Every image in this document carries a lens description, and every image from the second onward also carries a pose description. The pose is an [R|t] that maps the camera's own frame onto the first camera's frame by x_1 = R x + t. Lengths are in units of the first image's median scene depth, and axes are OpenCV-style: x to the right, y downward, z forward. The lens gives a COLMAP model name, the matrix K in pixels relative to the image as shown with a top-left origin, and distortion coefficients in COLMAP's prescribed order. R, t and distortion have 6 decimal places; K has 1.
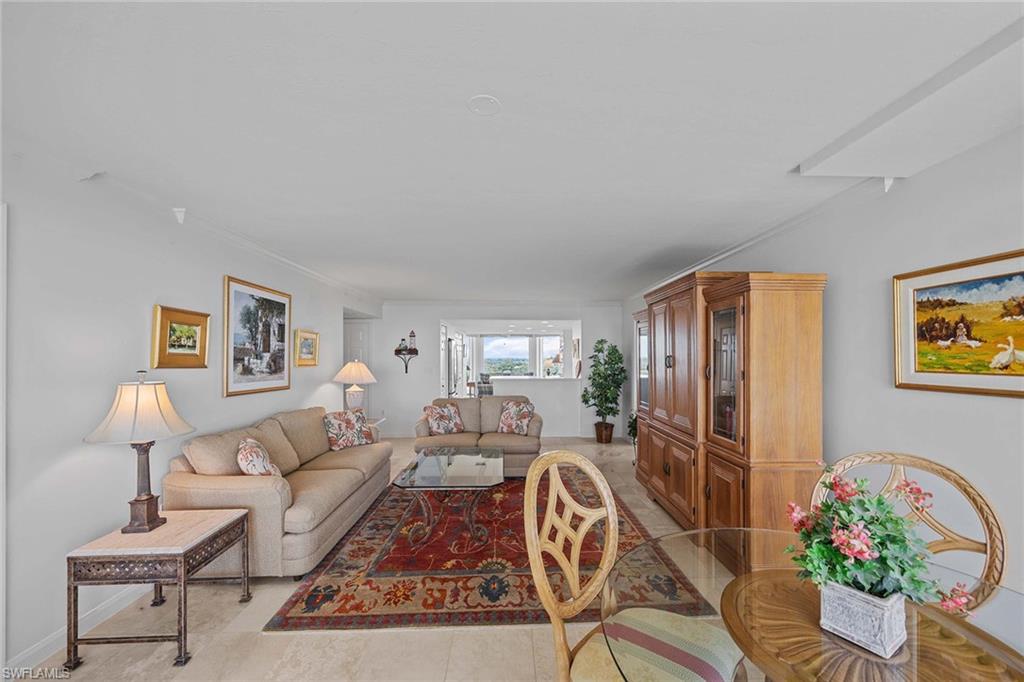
lens RADIAL K [[403.1, 0, 514.7], [0, 403.1, 352.5], [0, 0, 1]] dist [0.000709, 0.000153]
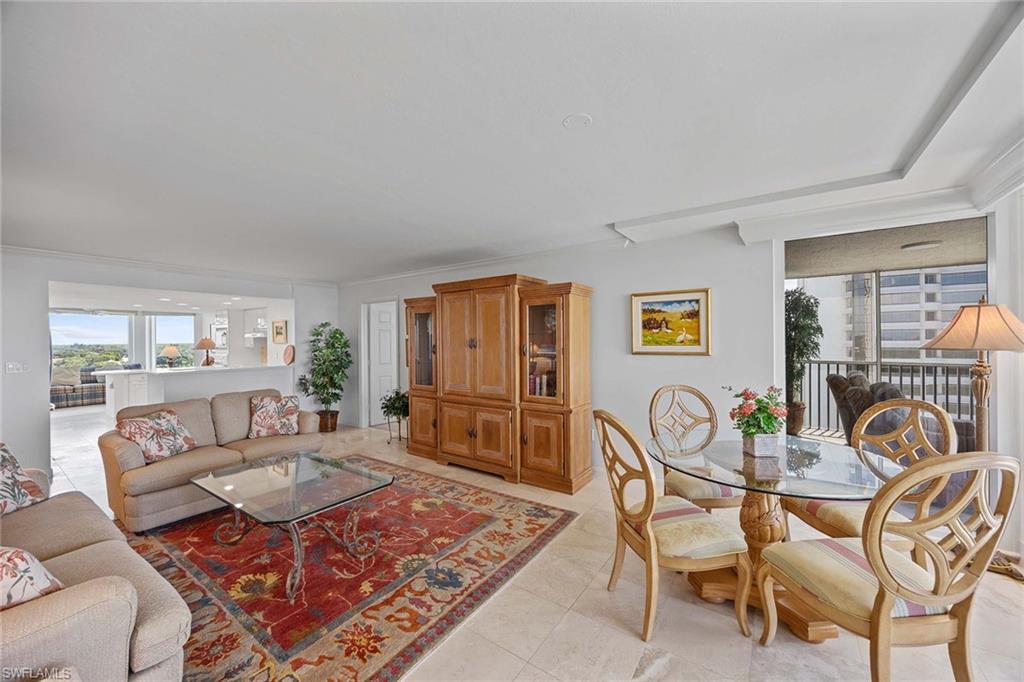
lens RADIAL K [[388.6, 0, 509.8], [0, 388.6, 339.7], [0, 0, 1]] dist [0.000456, 0.000076]
pose [[0.600876, -0.005615, 0.799322, -0.714466], [0.000588, 0.999978, 0.006582, 0.006735], [-0.799342, -0.003485, 0.600867, 0.321537]]
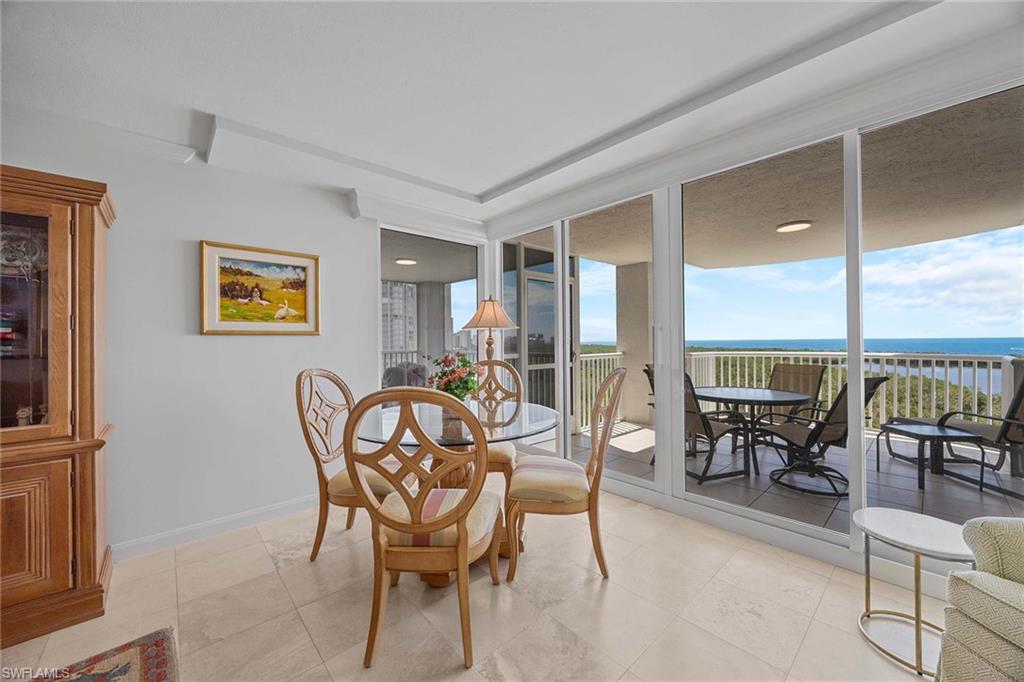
lens RADIAL K [[388.6, 0, 509.8], [0, 388.6, 339.7], [0, 0, 1]] dist [0.000456, 0.000076]
pose [[-0.656463, 0.012891, 0.754248, -0.449421], [0.003599, 0.999896, -0.013957, 0.105646], [-0.754349, -0.006448, -0.656442, 0.919586]]
